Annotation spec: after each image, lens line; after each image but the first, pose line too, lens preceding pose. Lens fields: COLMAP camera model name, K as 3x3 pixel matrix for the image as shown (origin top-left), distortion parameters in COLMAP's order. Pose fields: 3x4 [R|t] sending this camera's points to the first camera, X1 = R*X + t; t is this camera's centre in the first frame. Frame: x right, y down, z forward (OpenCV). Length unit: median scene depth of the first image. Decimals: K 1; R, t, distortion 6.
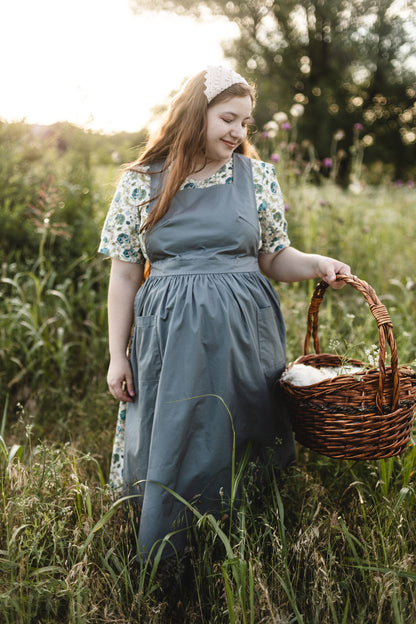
lens RADIAL K [[897.3, 0, 229.7], [0, 897.3, 310.6], [0, 0, 1]] dist [0.003548, -0.053800]
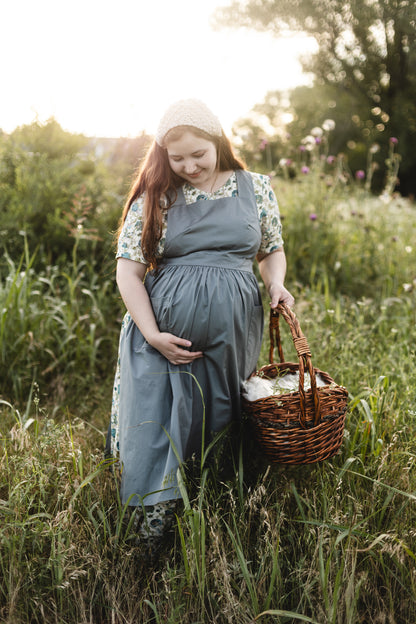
lens RADIAL K [[897.3, 0, 229.7], [0, 897.3, 310.6], [0, 0, 1]] dist [0.003548, -0.053800]
pose [[0.995684, 0.012262, -0.091994, 0.063668], [-0.013592, 0.999812, -0.013851, 0.012687], [0.091807, 0.015042, 0.995663, -0.066290]]
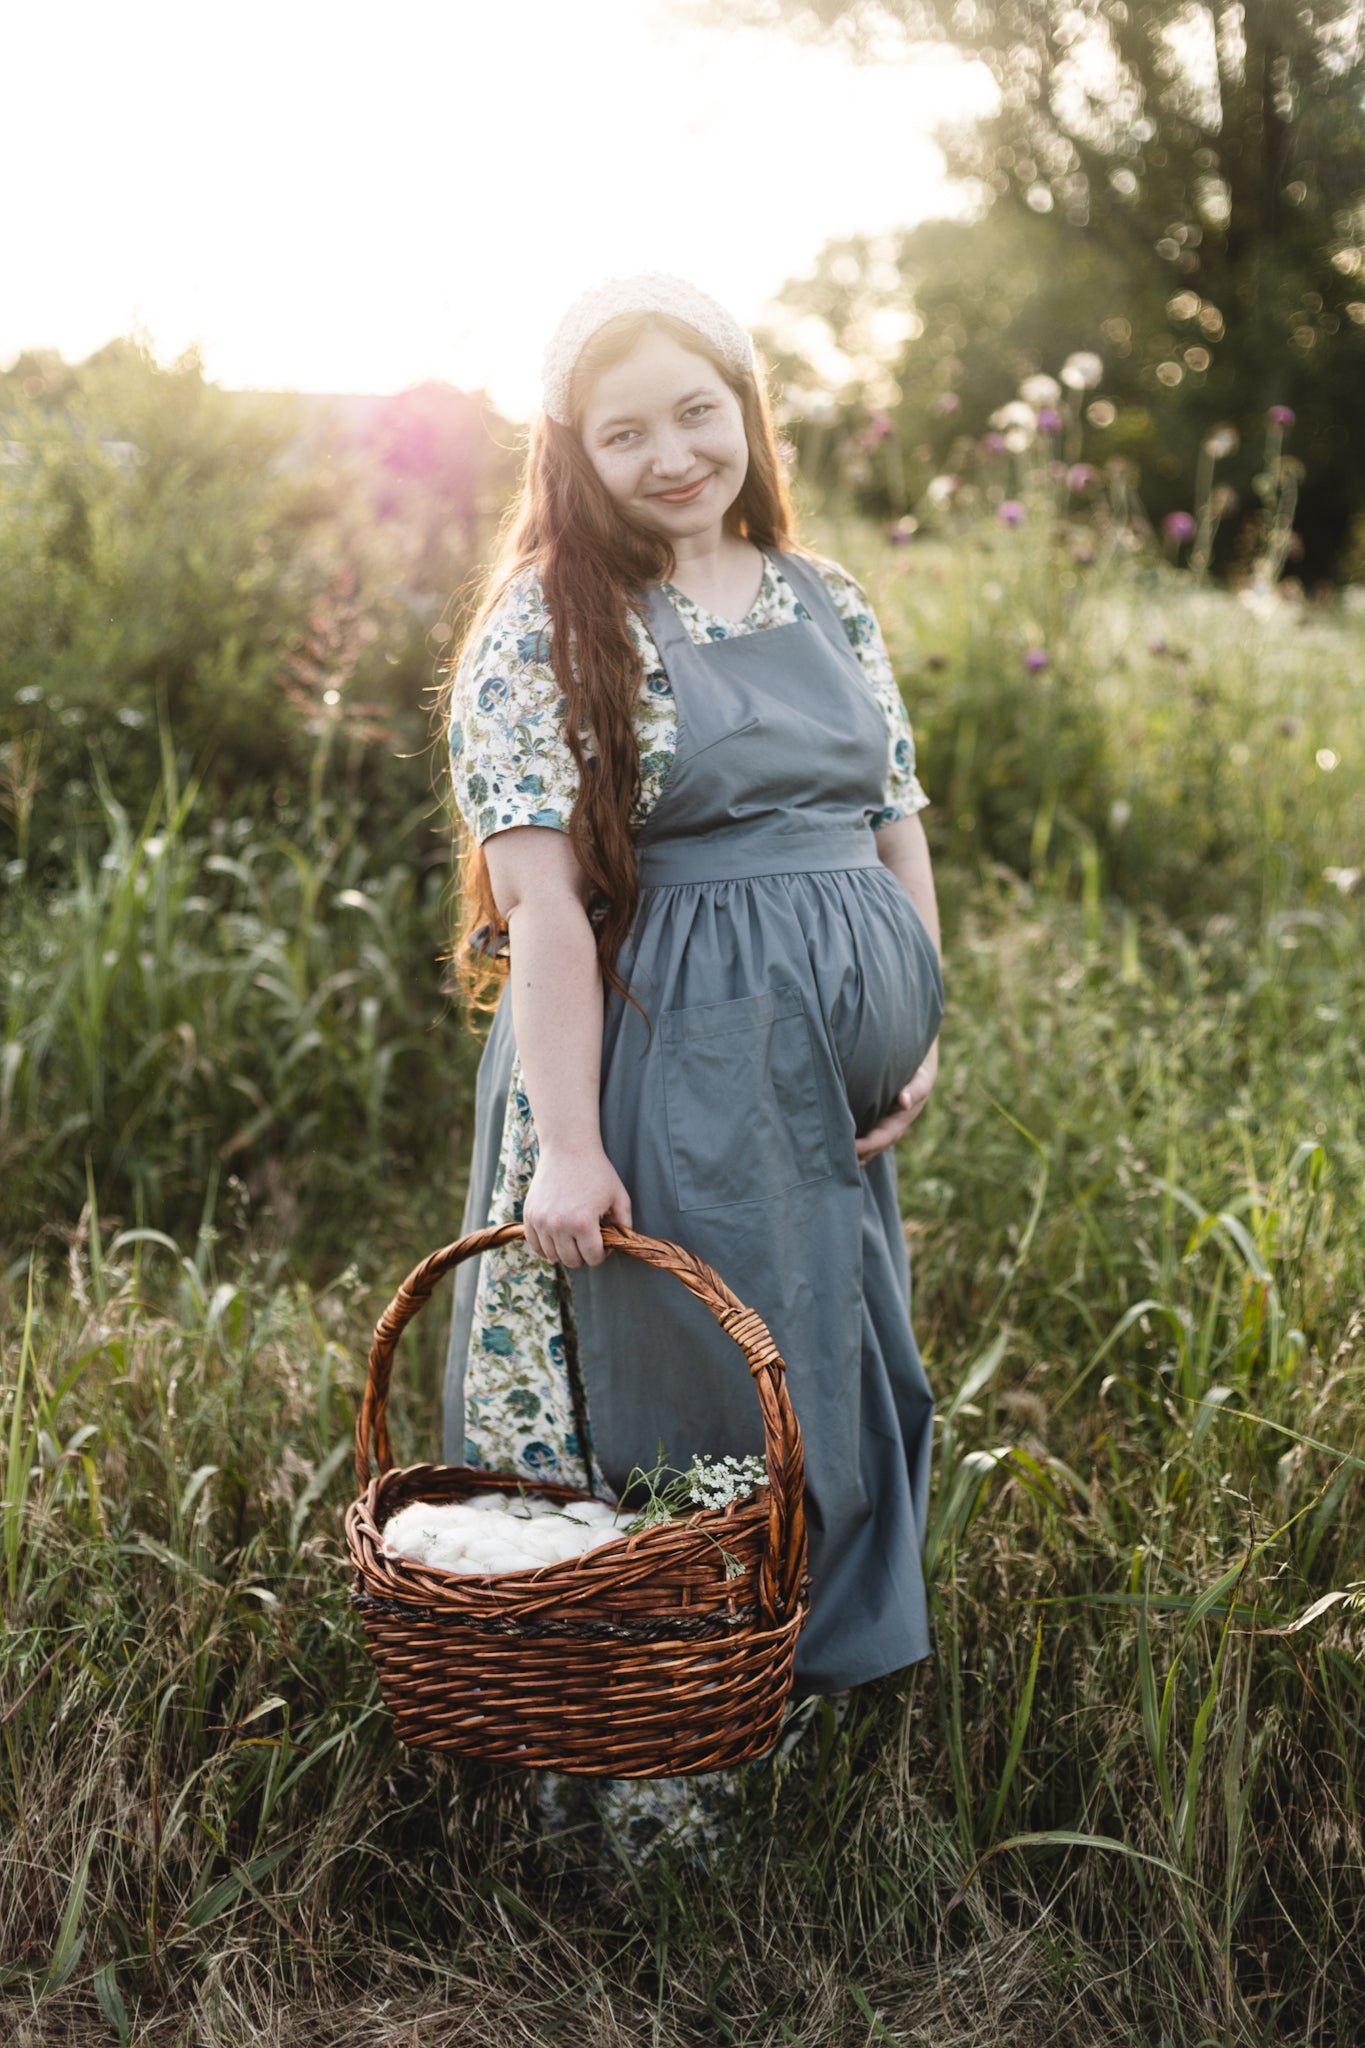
lens RADIAL K [[2944.8, 0, 753.8], [0, 2944.8, 1019.3], [0, 0, 1]] dist [0.003548, -0.053800]
pose [[0.997183, 0.006352, -0.074738, 0.039837], [-0.005923, 0.999965, 0.005961, 0.015212], [0.074774, -0.005502, 0.997185, -0.120614]]
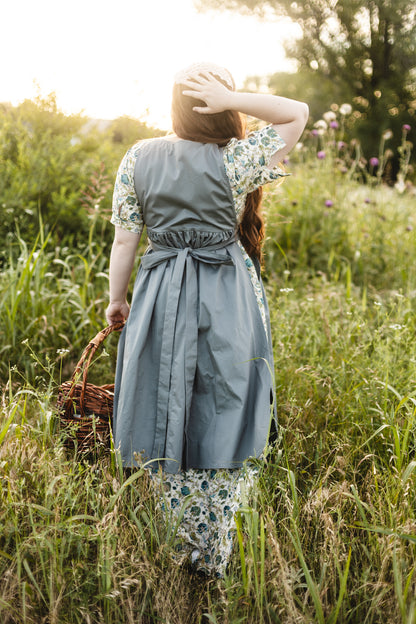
lens RADIAL K [[897.3, 0, 229.7], [0, 897.3, 310.6], [0, 0, 1]] dist [0.003548, -0.053800]
pose [[0.997443, 0.038967, -0.059908, 0.014617], [-0.038942, 0.999240, 0.001576, 0.011328], [0.059924, 0.000761, 0.998203, -0.034900]]
